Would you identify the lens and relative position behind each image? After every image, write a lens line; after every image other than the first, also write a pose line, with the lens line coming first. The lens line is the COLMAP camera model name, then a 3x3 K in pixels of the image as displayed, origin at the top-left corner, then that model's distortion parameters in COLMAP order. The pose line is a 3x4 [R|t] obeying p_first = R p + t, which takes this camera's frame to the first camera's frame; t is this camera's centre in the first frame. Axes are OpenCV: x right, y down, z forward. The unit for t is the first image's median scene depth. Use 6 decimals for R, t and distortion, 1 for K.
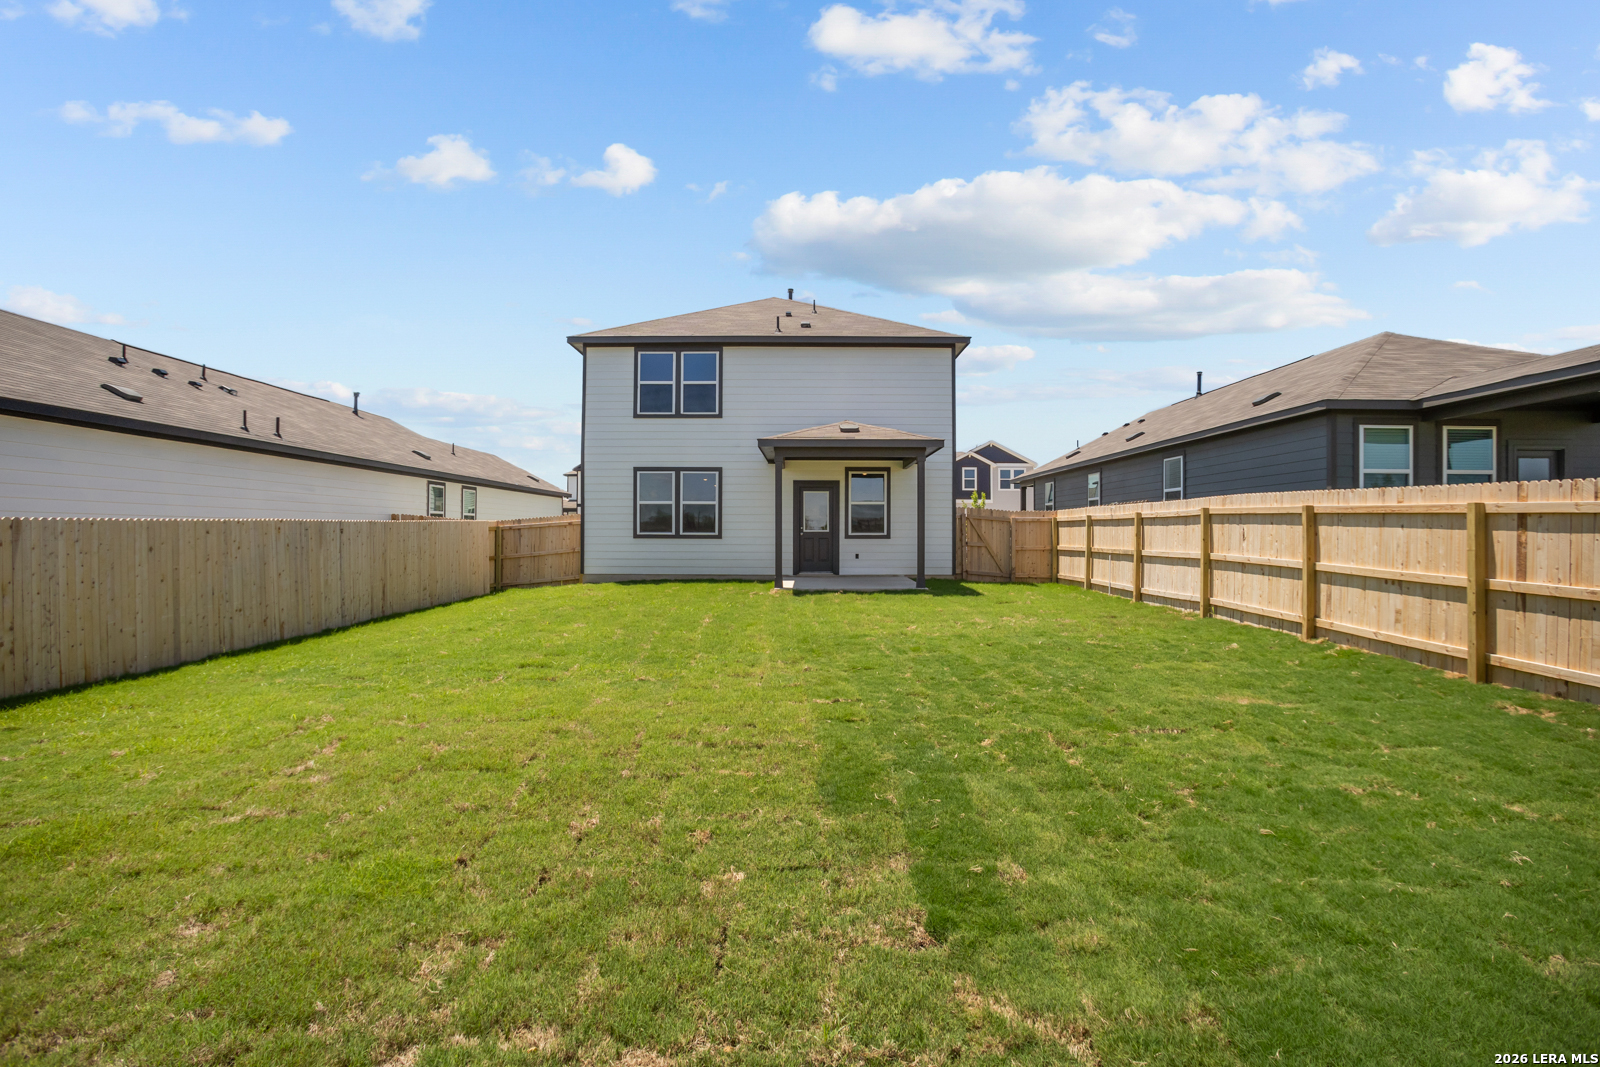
lens RADIAL K [[763.1, 0, 810.4], [0, 763.1, 532.4], [0, 0, 1]] dist [-0.014880, 0.000097]
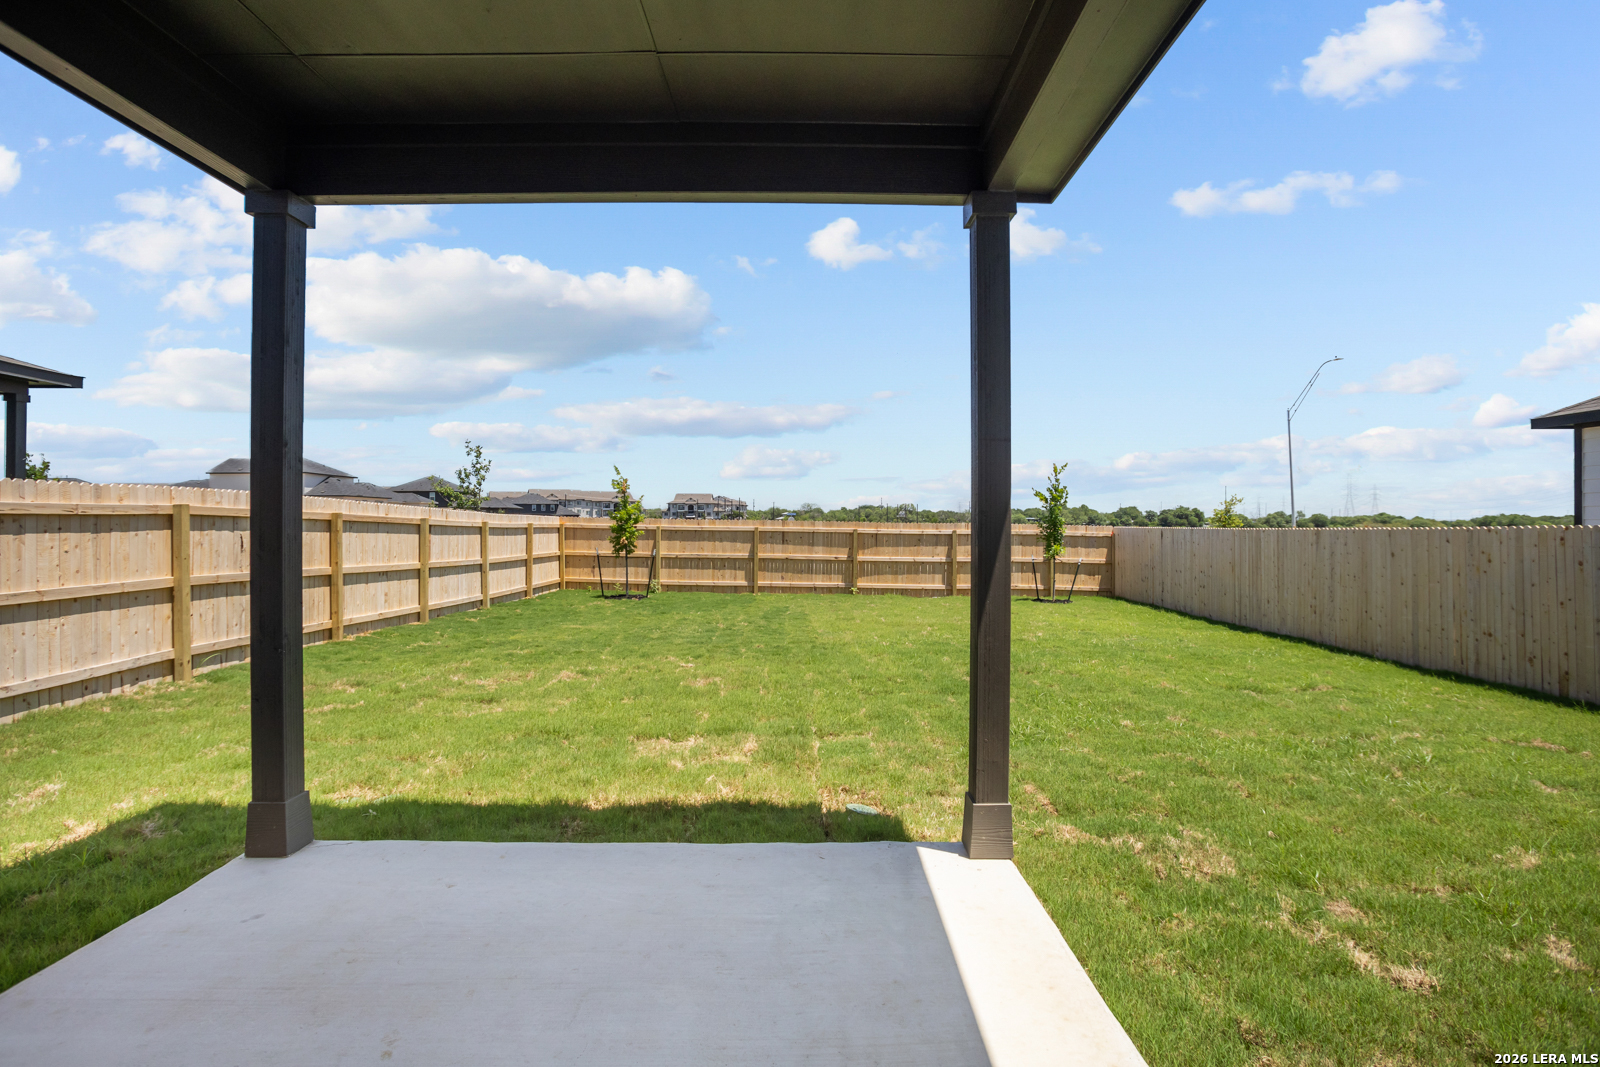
lens RADIAL K [[778.3, 0, 804.9], [0, 778.3, 529.8], [0, 0, 1]] dist [-0.058600, 0.031744]
pose [[-0.999906, -0.001967, -0.013573, 0.025606], [-0.002071, 0.999968, 0.007696, -0.021333], [0.013557, 0.007723, -0.999878, 2.045977]]
